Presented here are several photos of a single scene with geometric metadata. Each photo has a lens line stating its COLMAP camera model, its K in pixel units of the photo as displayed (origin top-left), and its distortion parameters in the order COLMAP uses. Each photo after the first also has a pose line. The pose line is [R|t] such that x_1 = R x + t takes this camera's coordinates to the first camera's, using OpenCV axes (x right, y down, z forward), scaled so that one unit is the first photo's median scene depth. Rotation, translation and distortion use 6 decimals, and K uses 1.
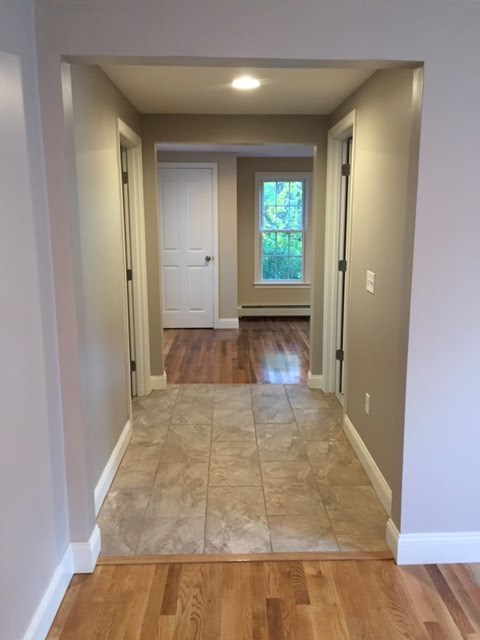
lens RADIAL K [[541.8, 0, 242.5], [0, 541.8, 317.4], [0, 0, 1]] dist [0.088682, -0.127976]
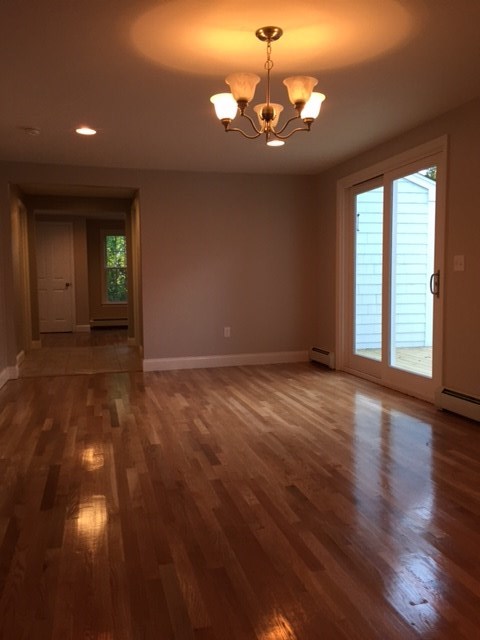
lens RADIAL K [[541.8, 0, 242.5], [0, 541.8, 317.4], [0, 0, 1]] dist [0.088682, -0.127976]
pose [[0.970989, -0.019970, 0.238287, 0.049911], [0.047336, 0.992839, -0.109679, 0.192546], [-0.234390, 0.117777, 0.964982, -0.629114]]
